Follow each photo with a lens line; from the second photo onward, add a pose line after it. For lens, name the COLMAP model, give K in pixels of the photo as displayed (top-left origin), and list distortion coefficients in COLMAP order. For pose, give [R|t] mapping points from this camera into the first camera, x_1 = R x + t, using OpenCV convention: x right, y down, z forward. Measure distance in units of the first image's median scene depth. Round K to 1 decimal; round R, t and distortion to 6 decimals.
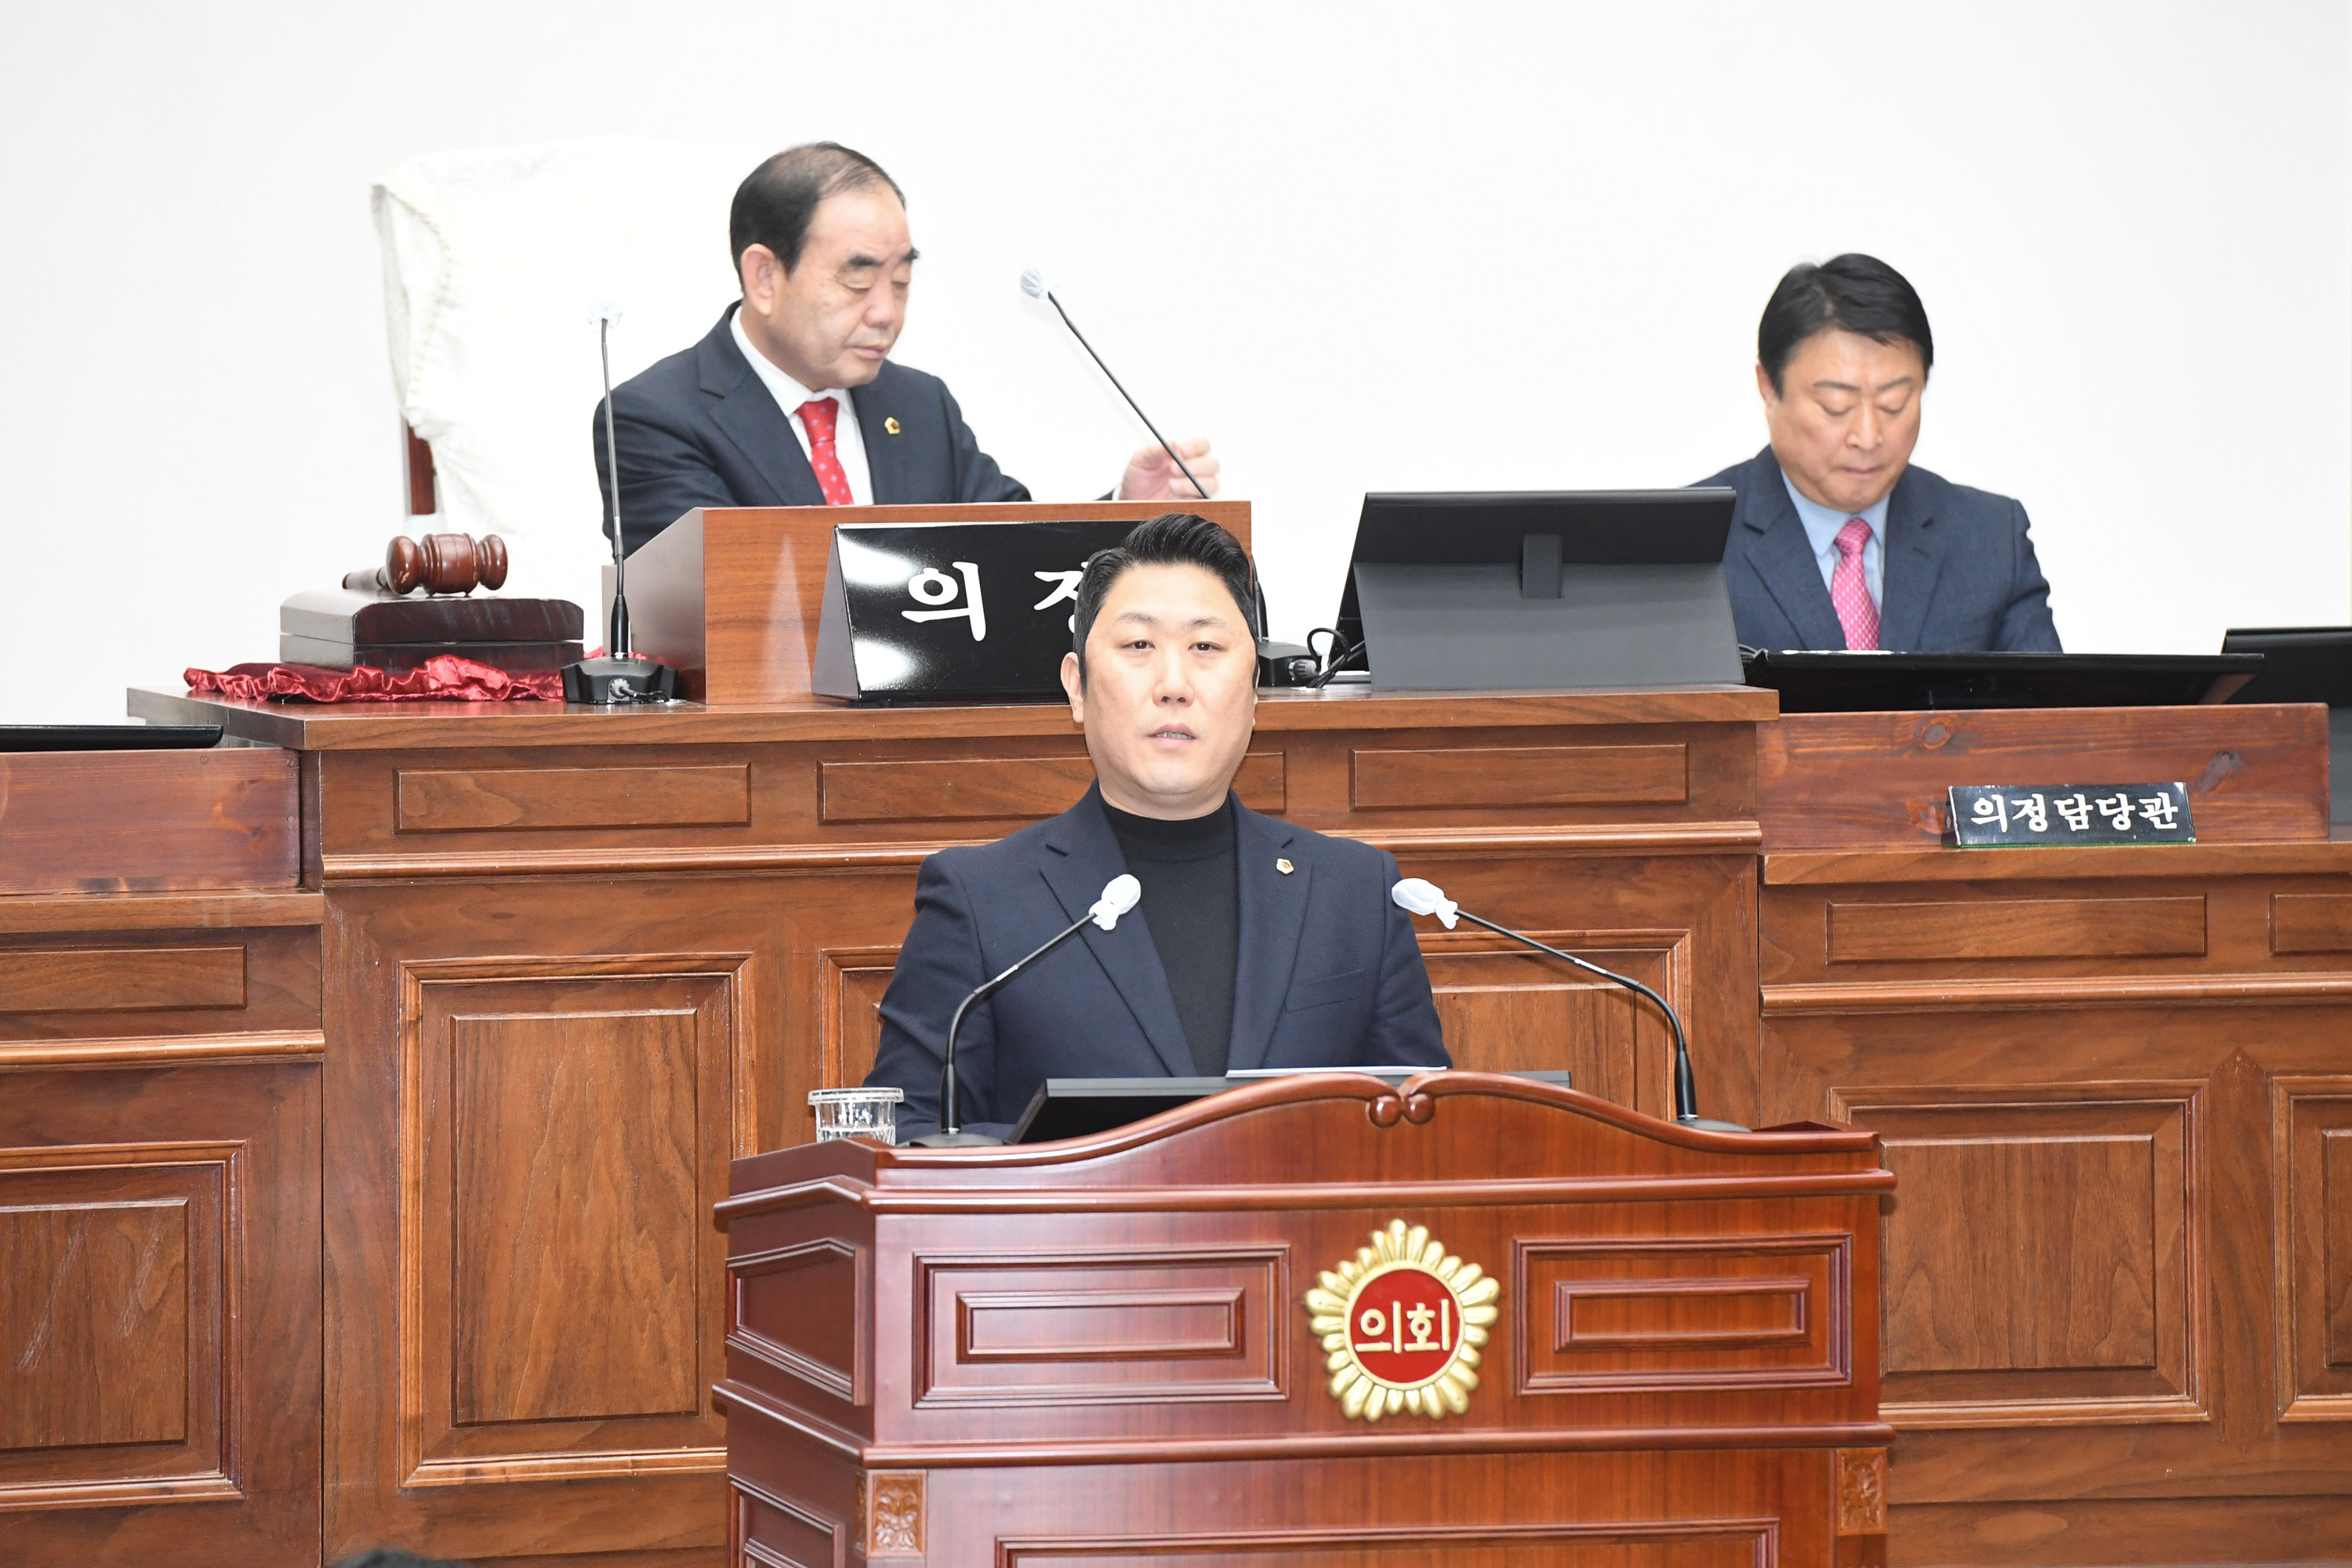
lens RADIAL K [[13089.9, 0, 1220.4], [0, 13089.9, 795.4], [0, 0, 1]] dist [2.214185, 0.000000]
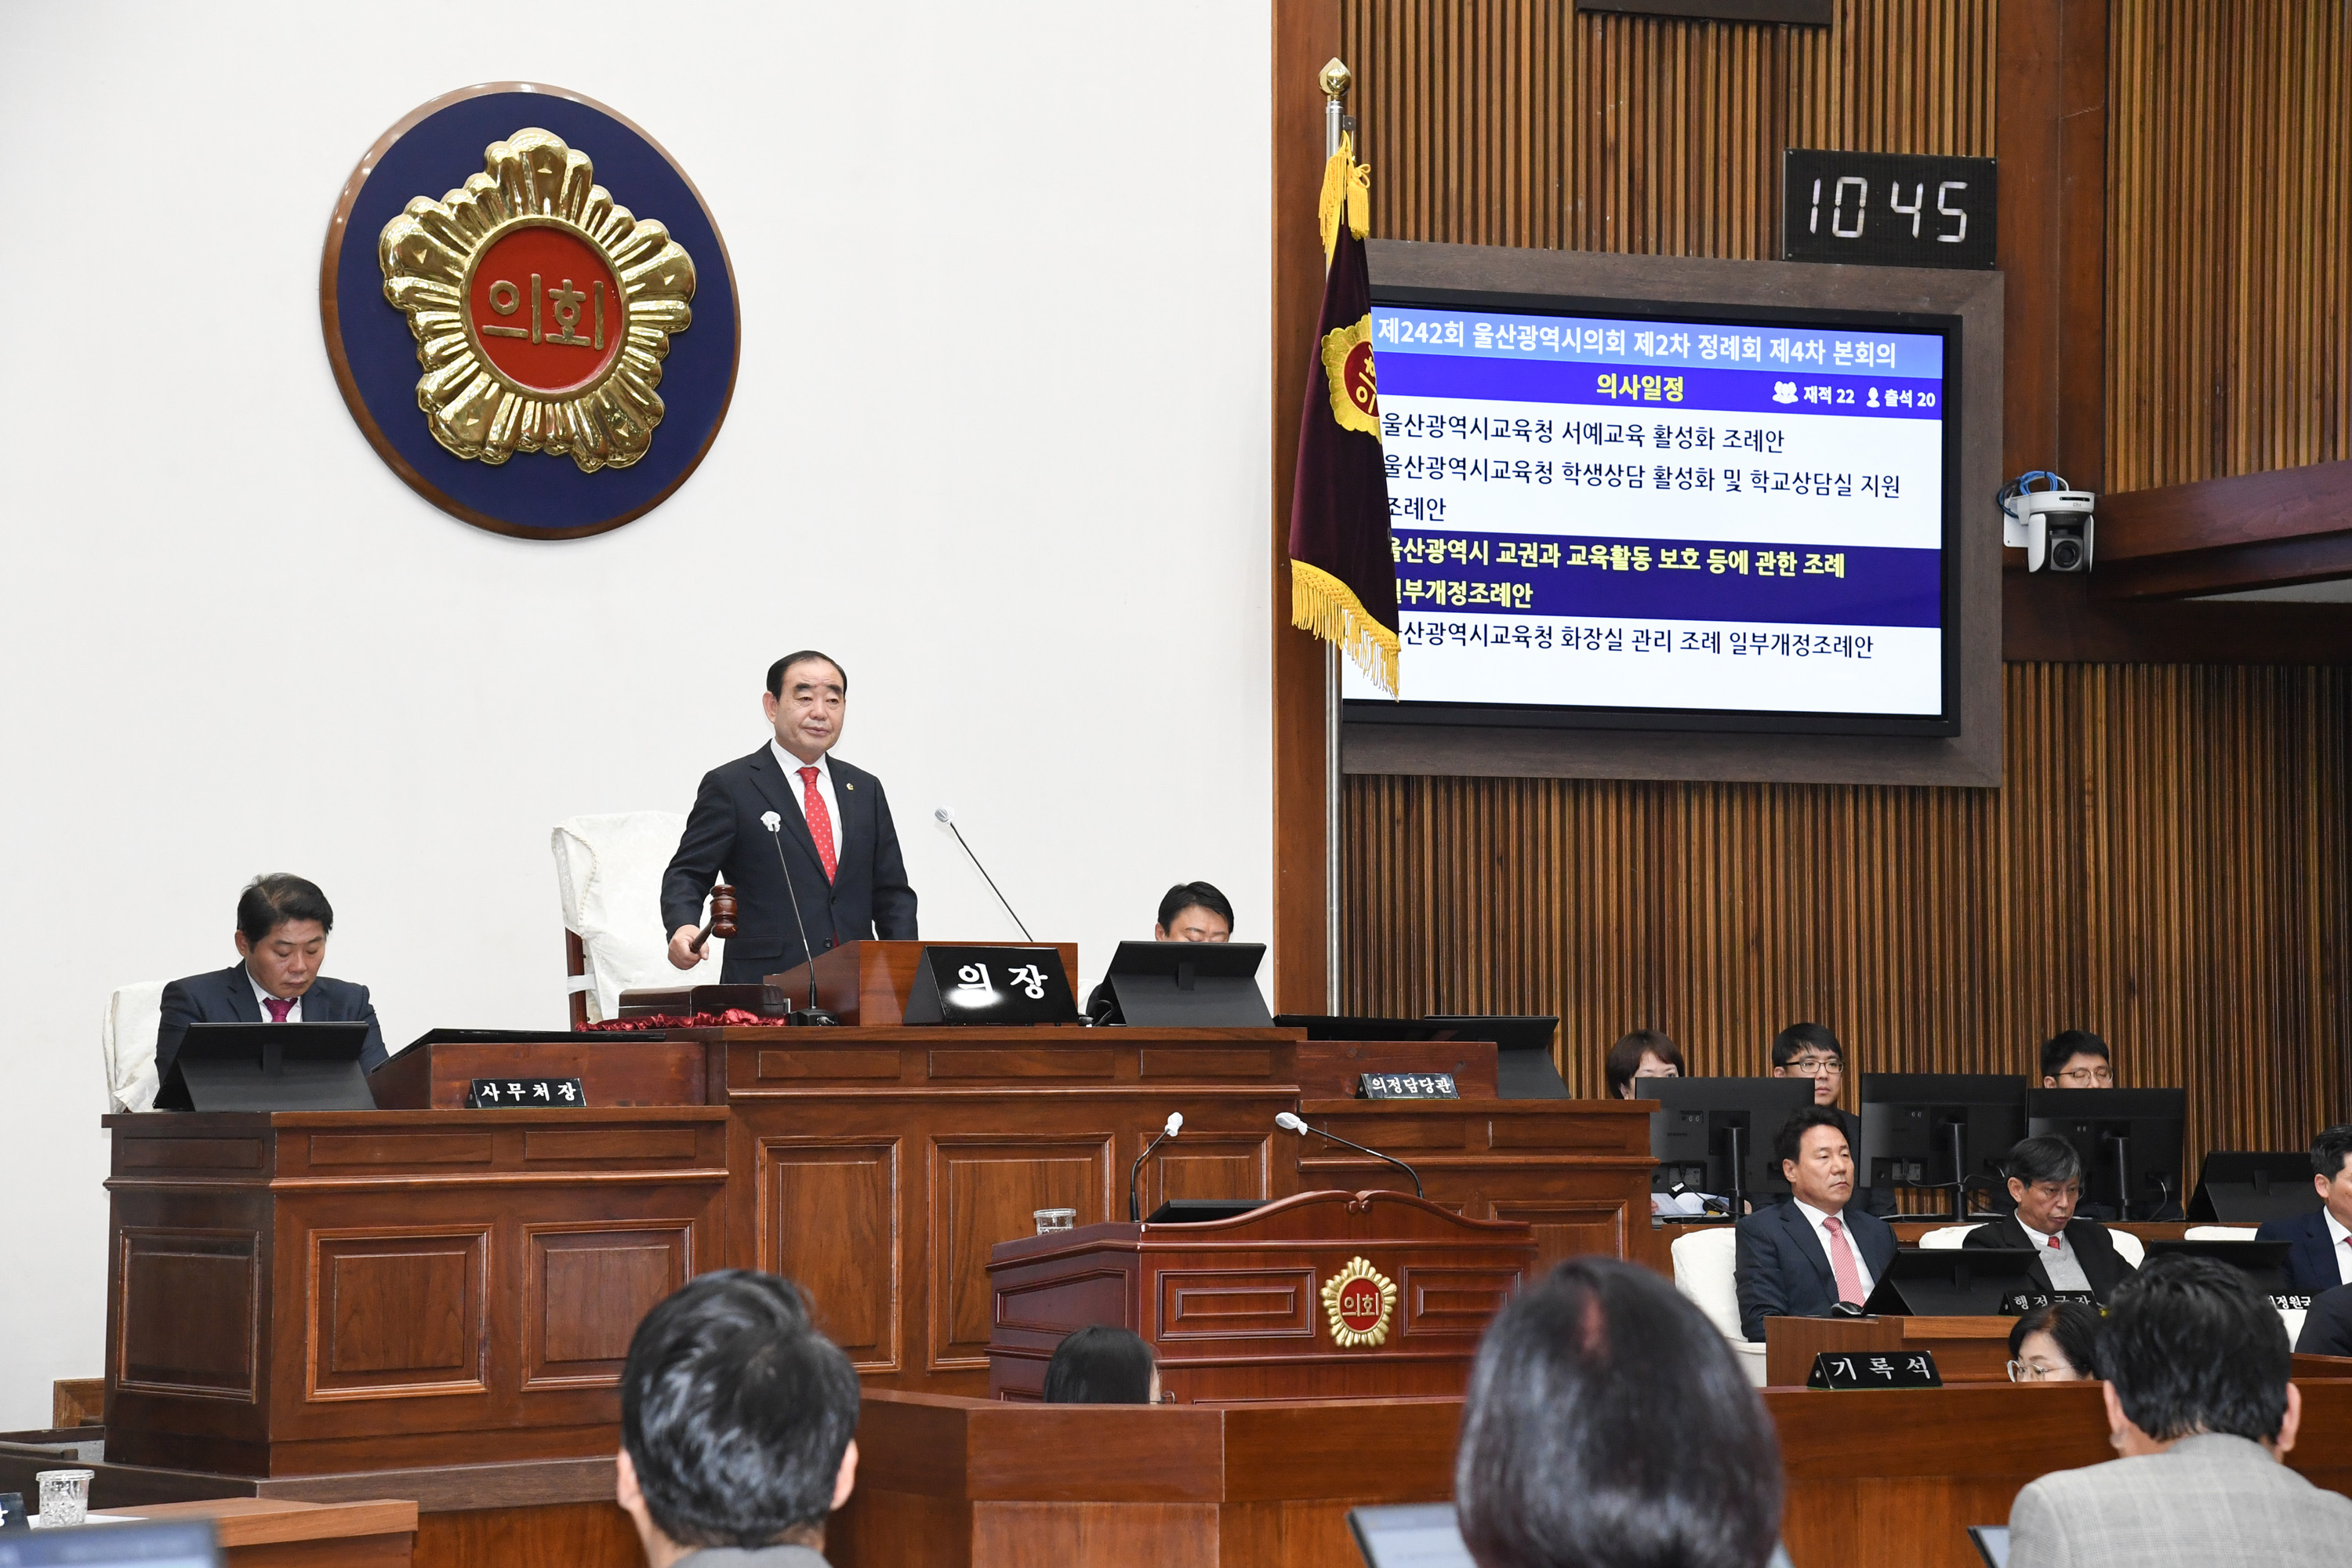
lens RADIAL K [[5571.9, 0, 1176.2], [0, 5571.9, 797.8], [0, 0, 1]] dist [0.700144, 0.000000]
pose [[0.958730, 0.018538, 0.283713, -0.256438], [0.011327, 0.994590, -0.103261, 0.052494], [-0.284092, 0.102213, 0.953333, 0.077600]]
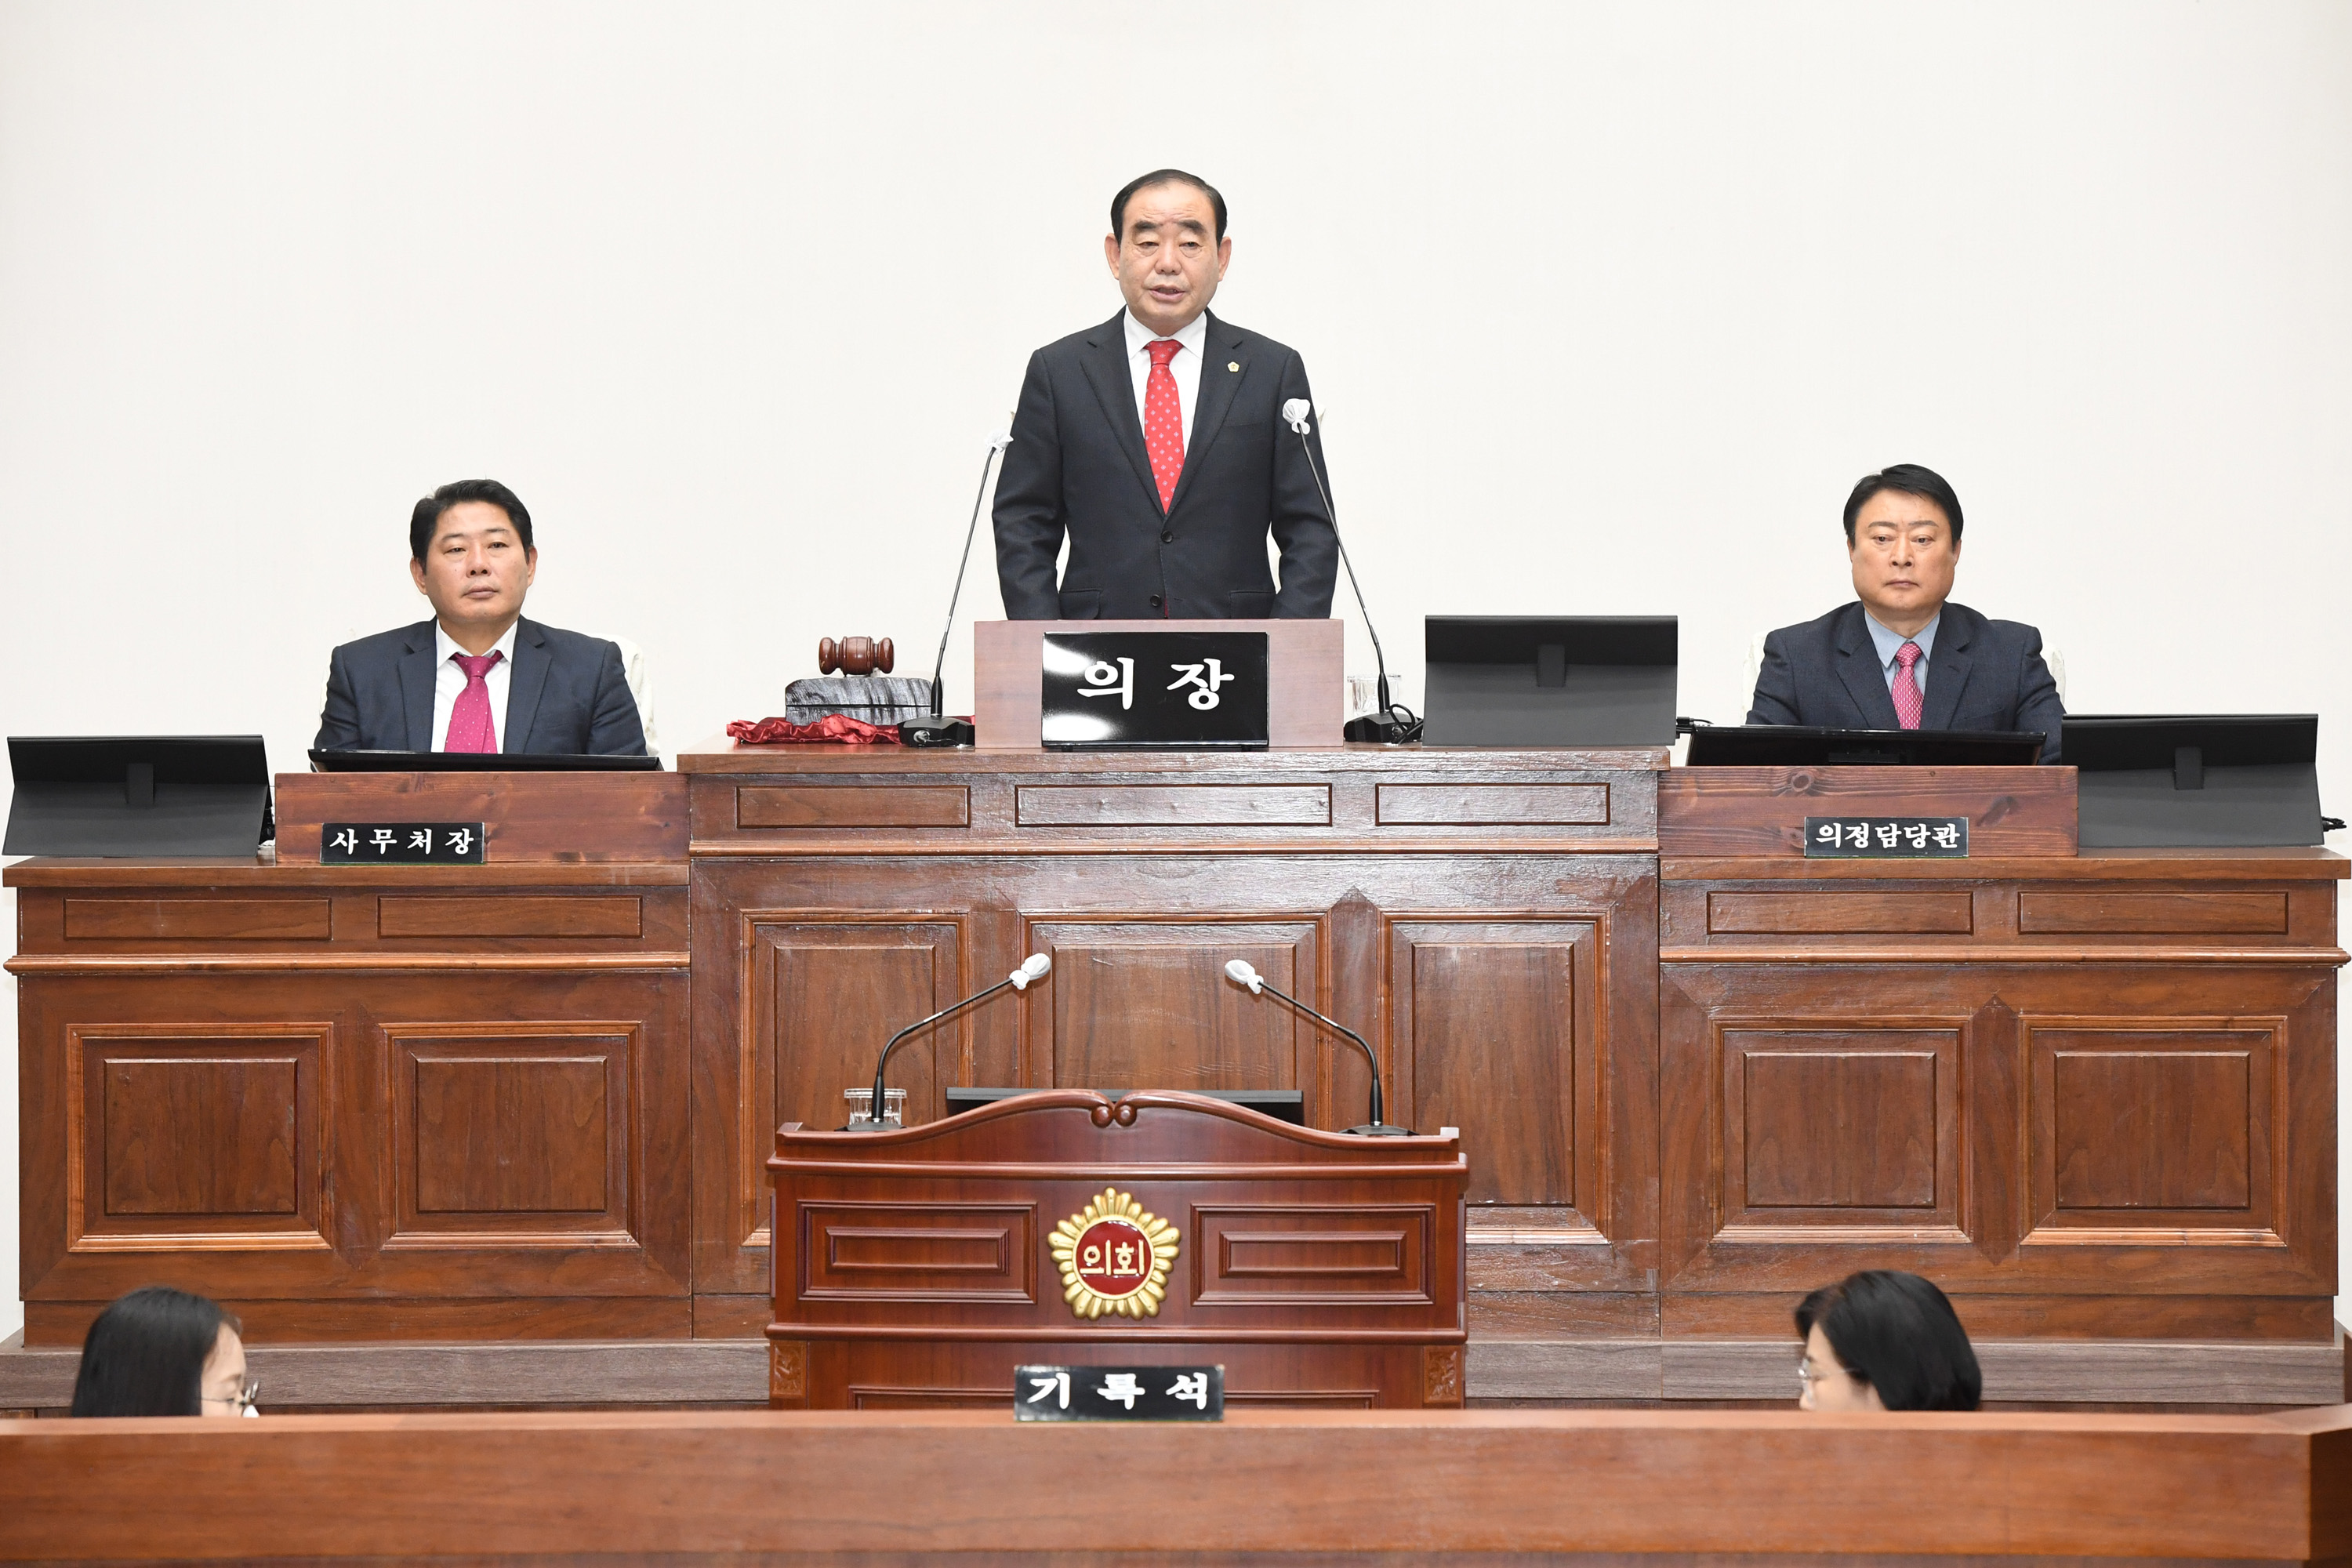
lens RADIAL K [[8699.4, 0, 1164.7], [0, 8699.4, 787.3], [0, 0, 1]] dist [0.746941, 0.000000]
pose [[0.957184, 0.017838, -0.288930, 0.276799], [-0.018219, 0.999833, 0.001372, -0.004138], [0.288906, 0.003951, 0.957349, 0.027543]]
